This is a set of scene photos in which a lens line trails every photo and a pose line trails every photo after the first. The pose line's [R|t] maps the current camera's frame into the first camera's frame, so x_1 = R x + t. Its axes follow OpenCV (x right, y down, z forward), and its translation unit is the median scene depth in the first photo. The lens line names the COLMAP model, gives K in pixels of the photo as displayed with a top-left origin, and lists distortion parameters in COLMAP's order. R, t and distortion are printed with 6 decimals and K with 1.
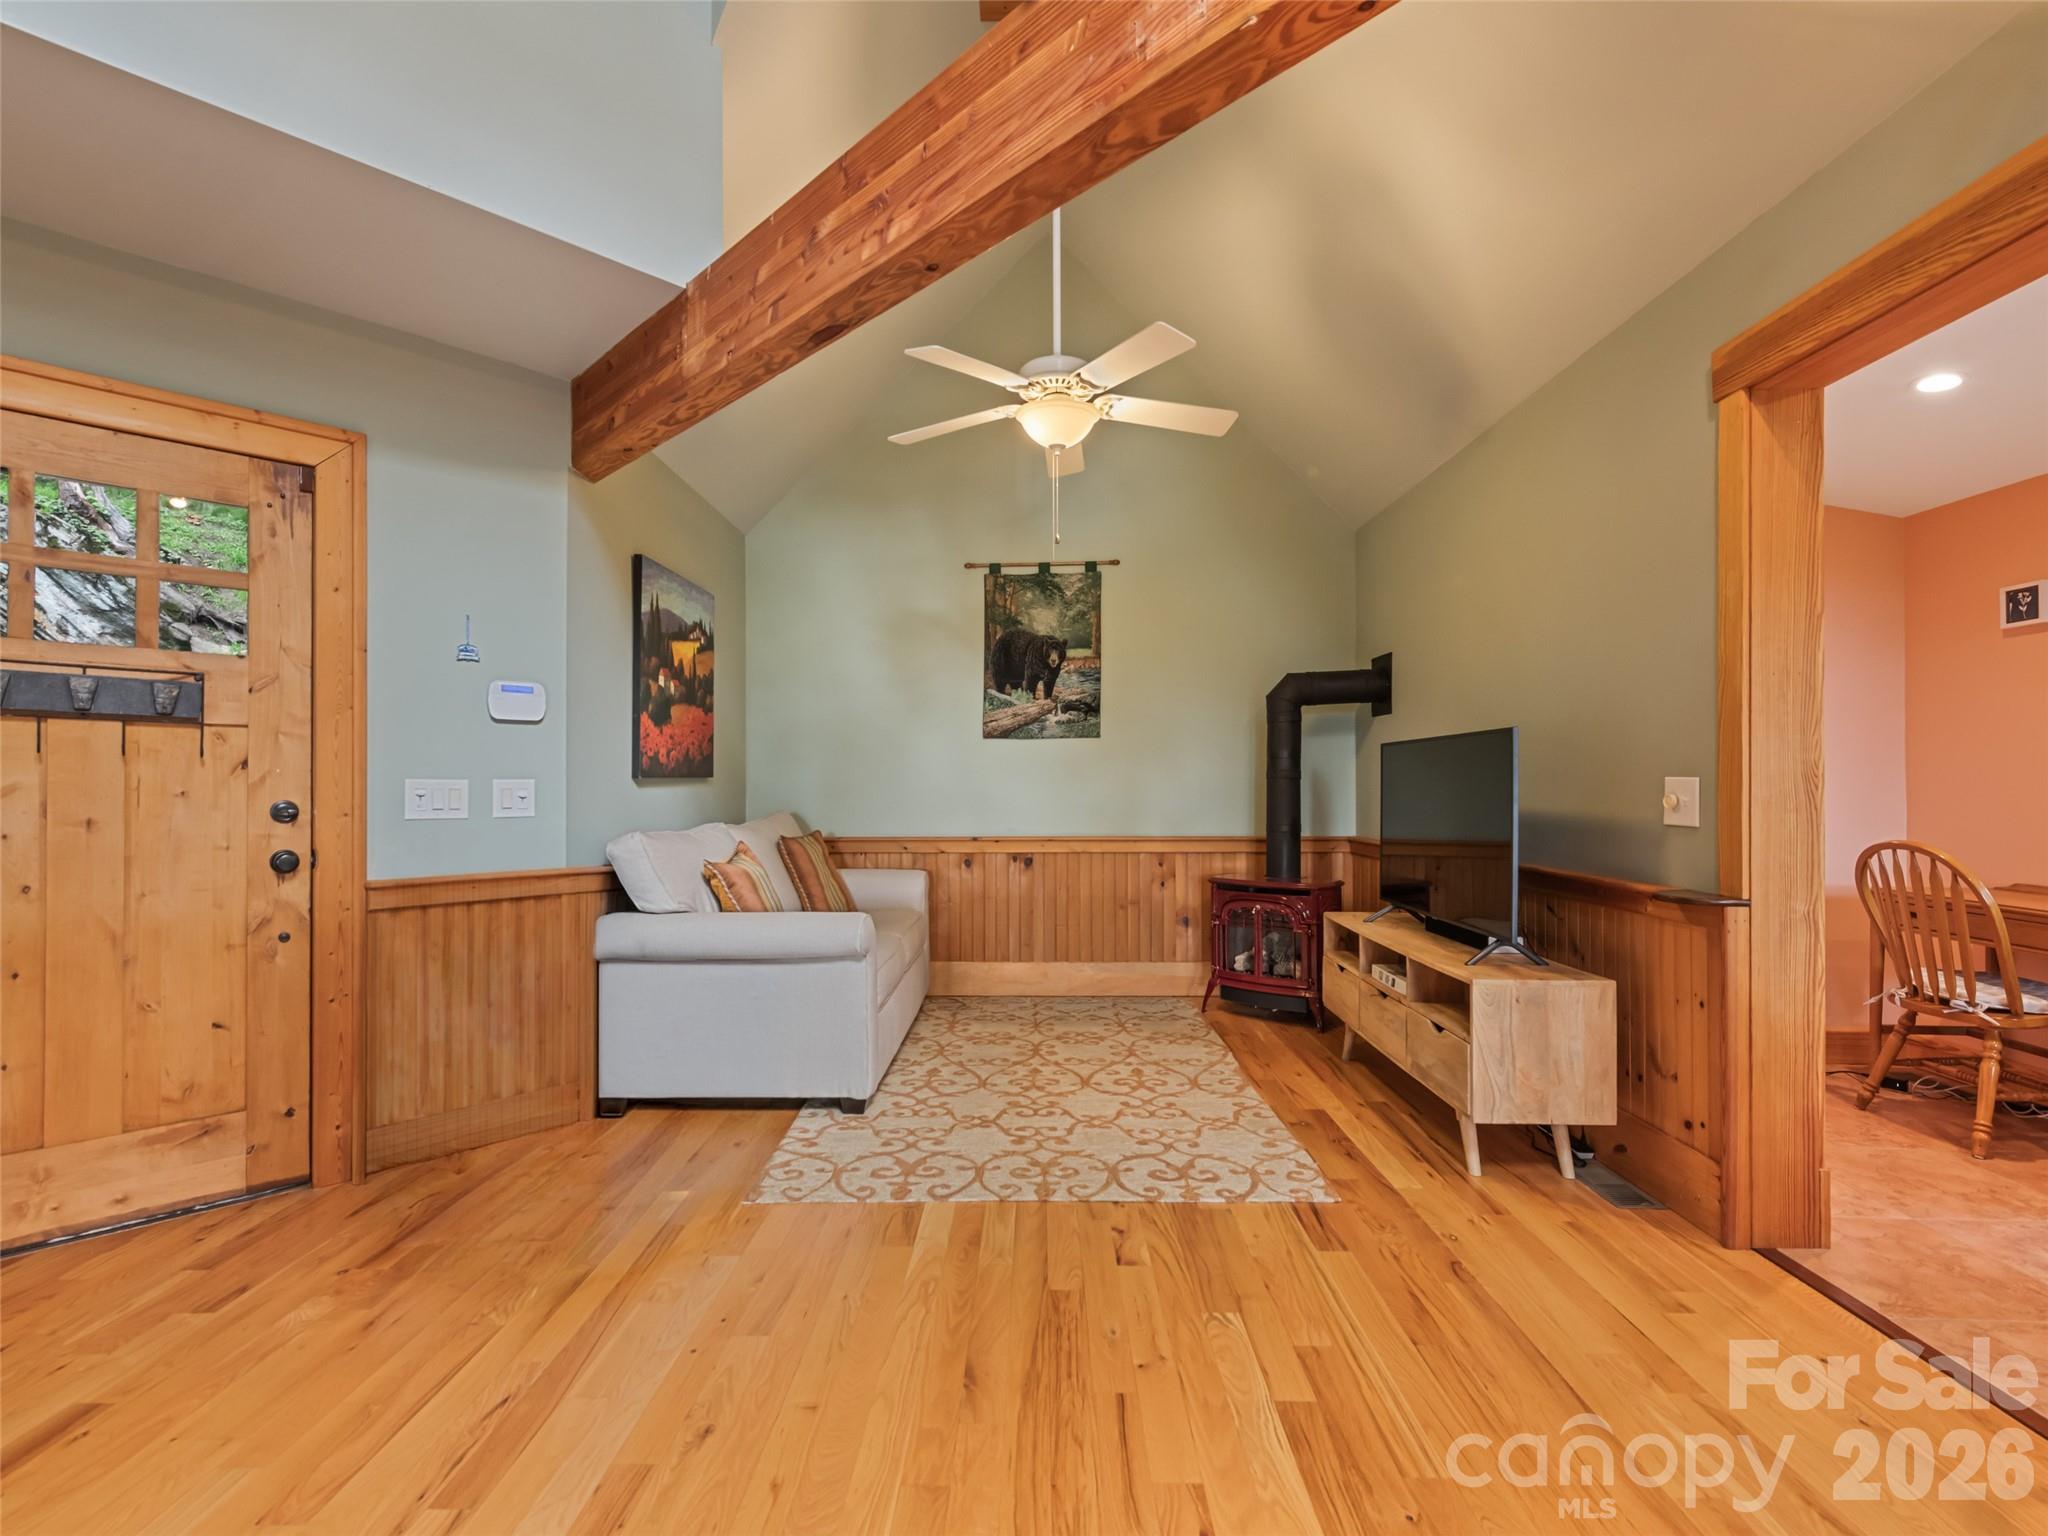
lens RADIAL K [[947.9, 0, 1025.3], [0, 947.9, 776.1], [0, 0, 1]] dist [0.012788, -0.003587]
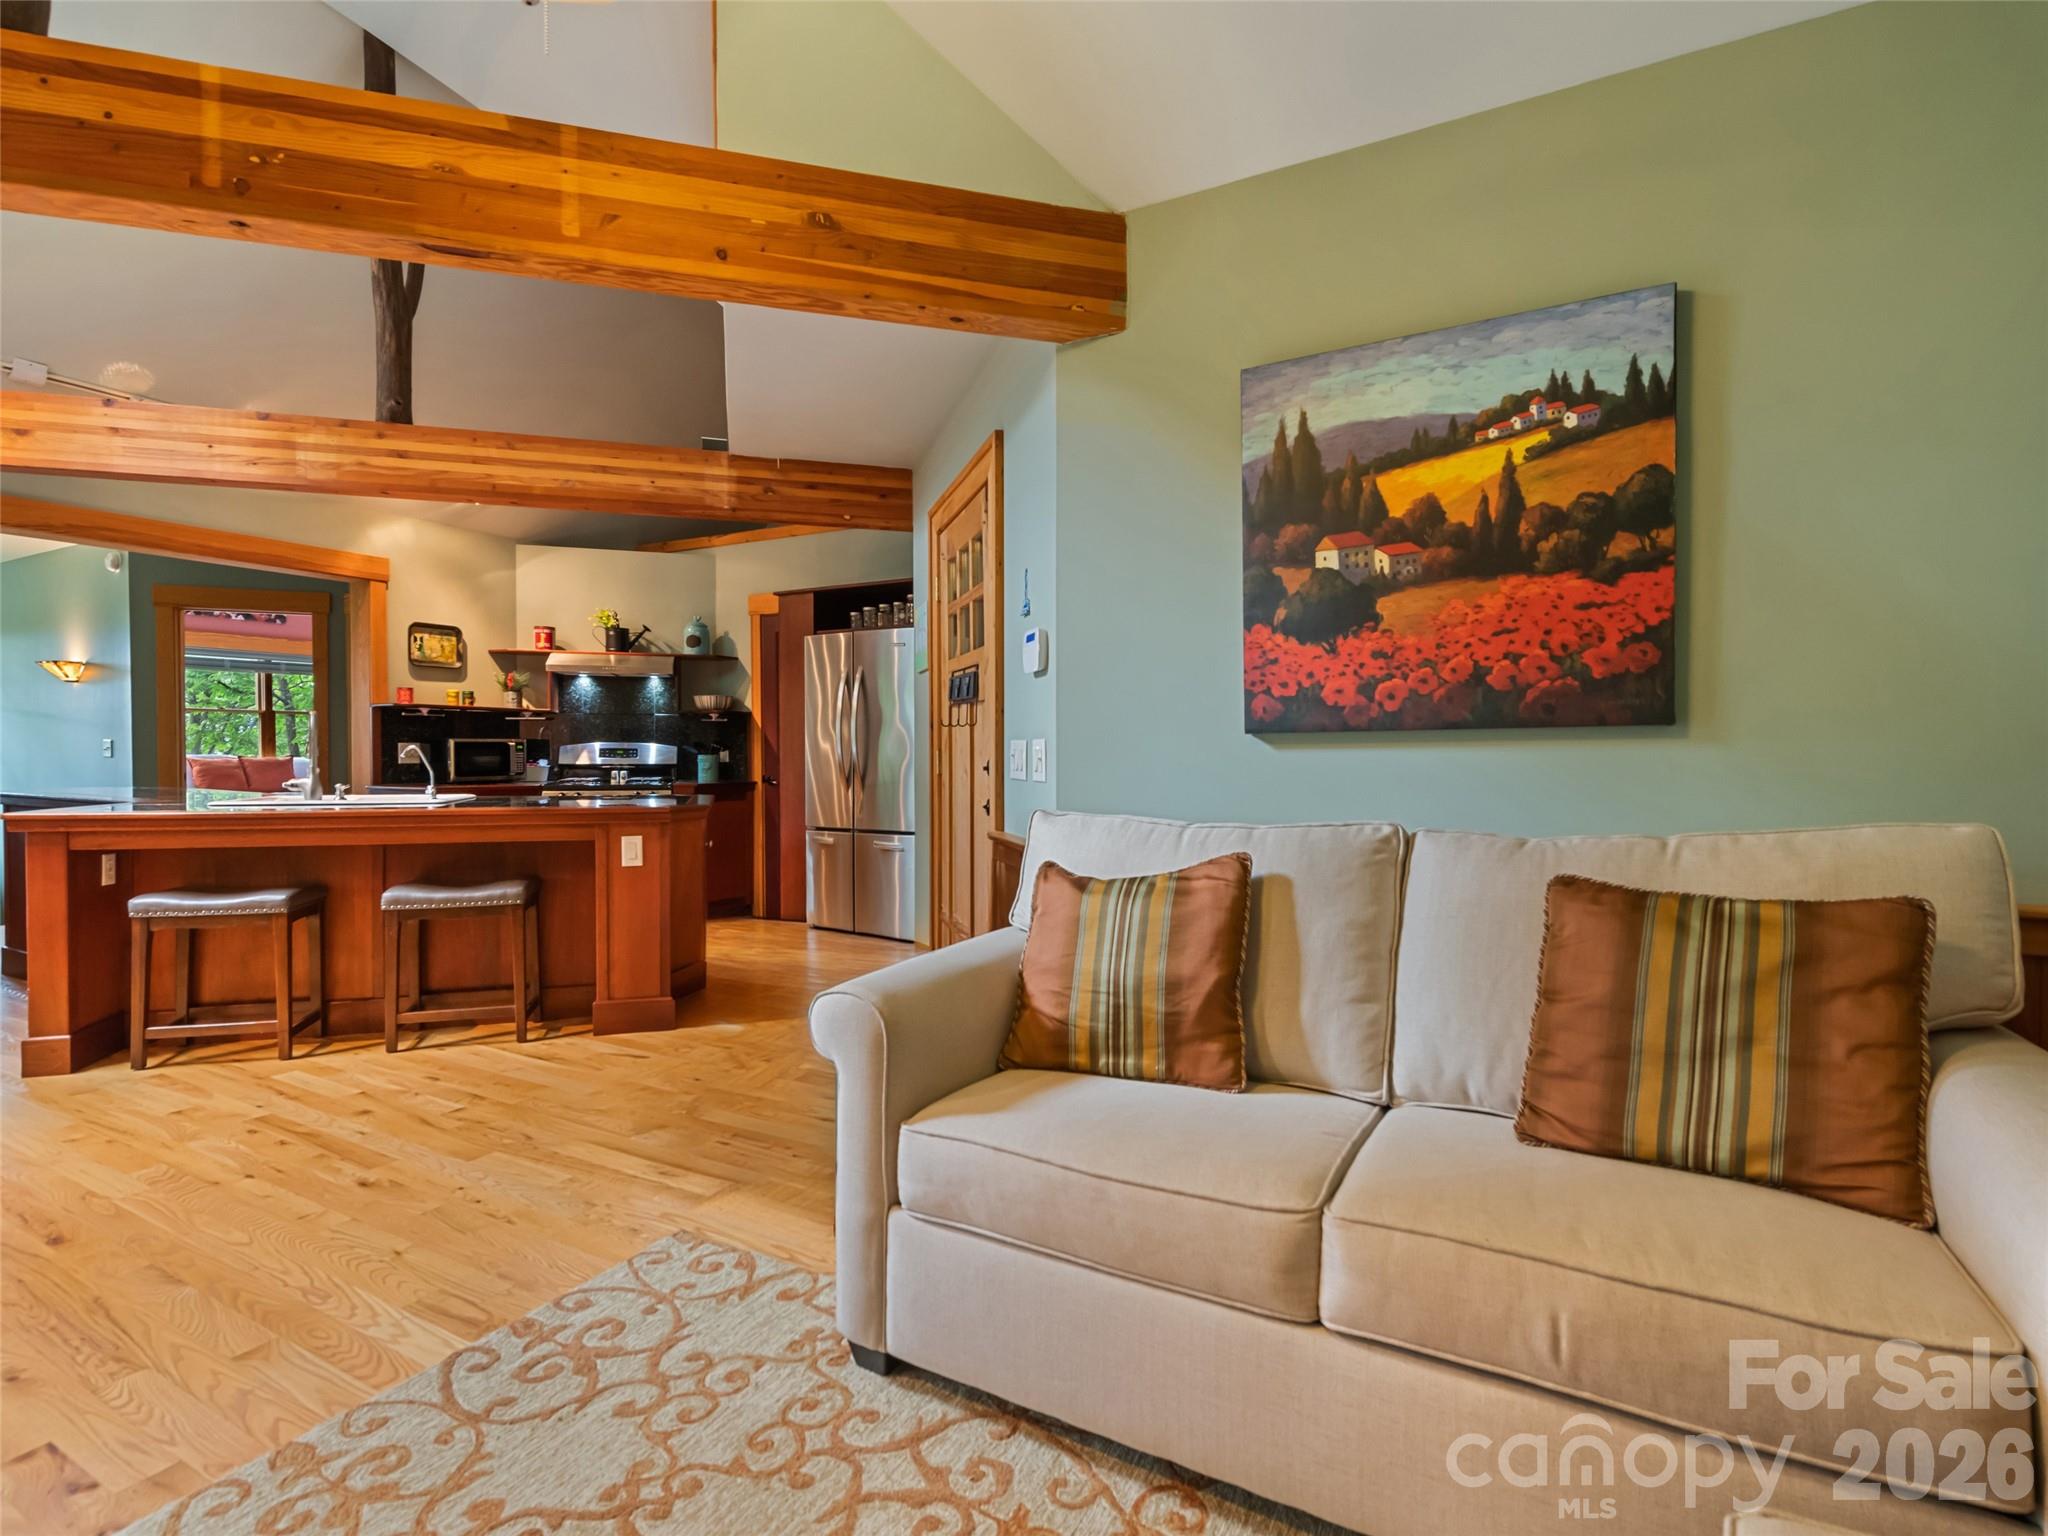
lens RADIAL K [[991.1, 0, 1022.8], [0, 991.1, 772.1], [0, 0, 1]] dist [0.017335, -0.005188]
pose [[-0.481471, 0.021439, -0.876200, 0.256103], [0.009301, 0.999769, 0.019352, 0.014574], [0.876412, 0.001168, -0.481560, 1.305346]]
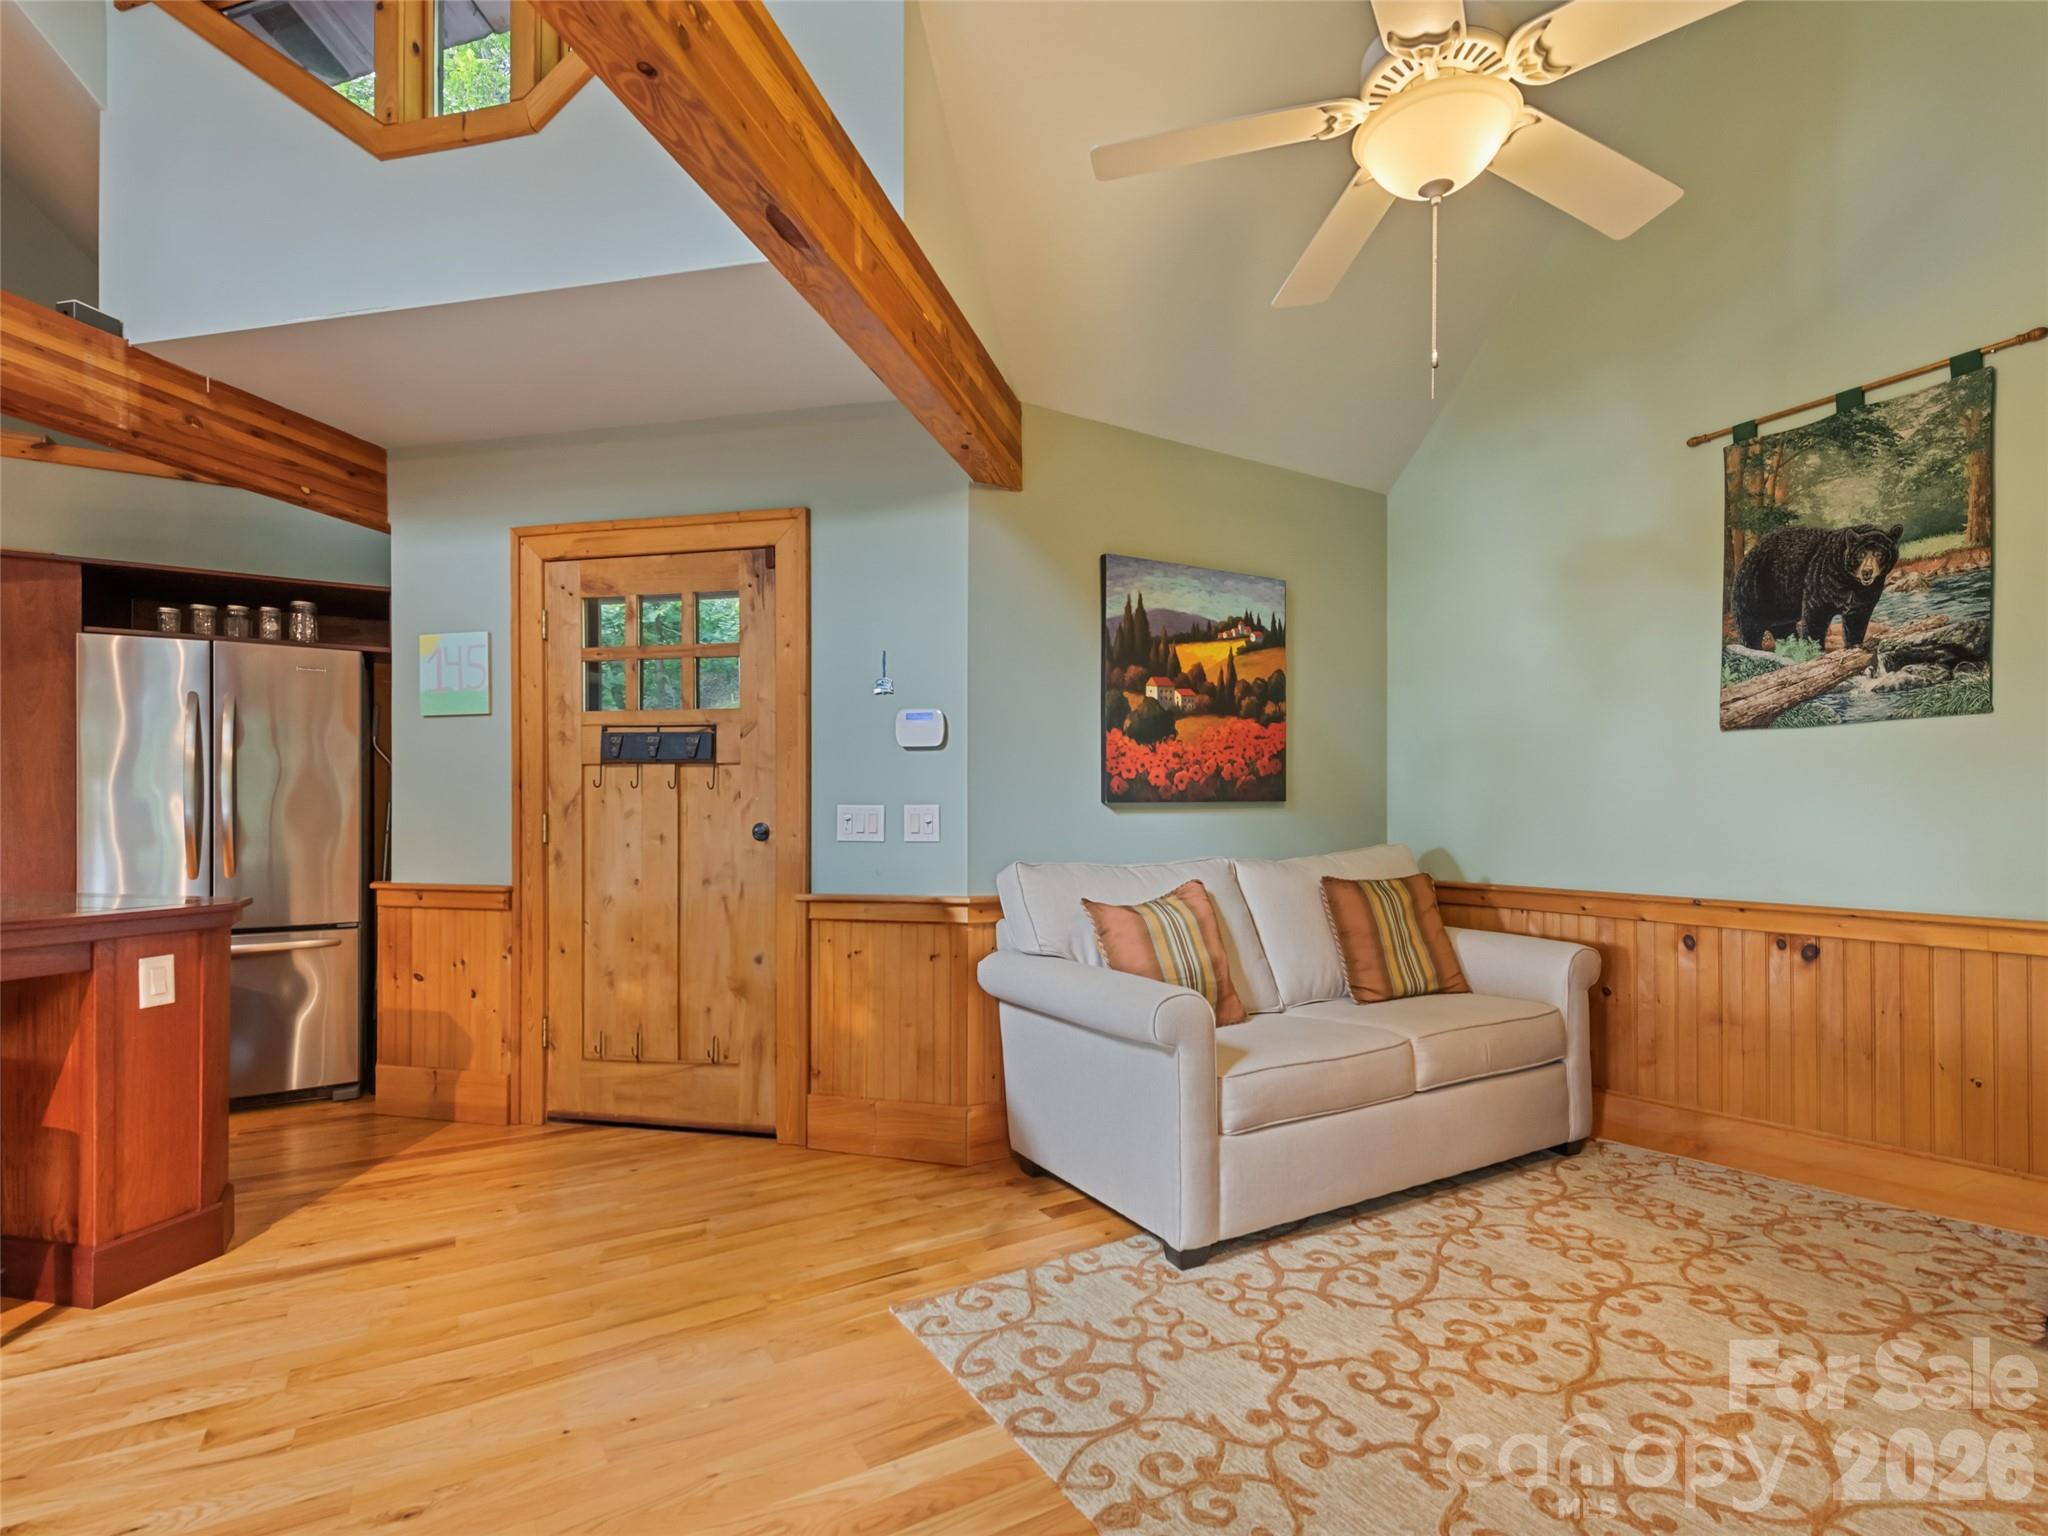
lens RADIAL K [[995.6, 0, 1043.8], [0, 995.6, 810.1], [0, 0, 1]] dist [0.008528, -0.000919]
pose [[0.525493, -0.000231, -0.850798, 0.399212], [0.007011, 0.999967, 0.004059, 0.005006], [0.850769, -0.008098, 0.525477, 0.502341]]
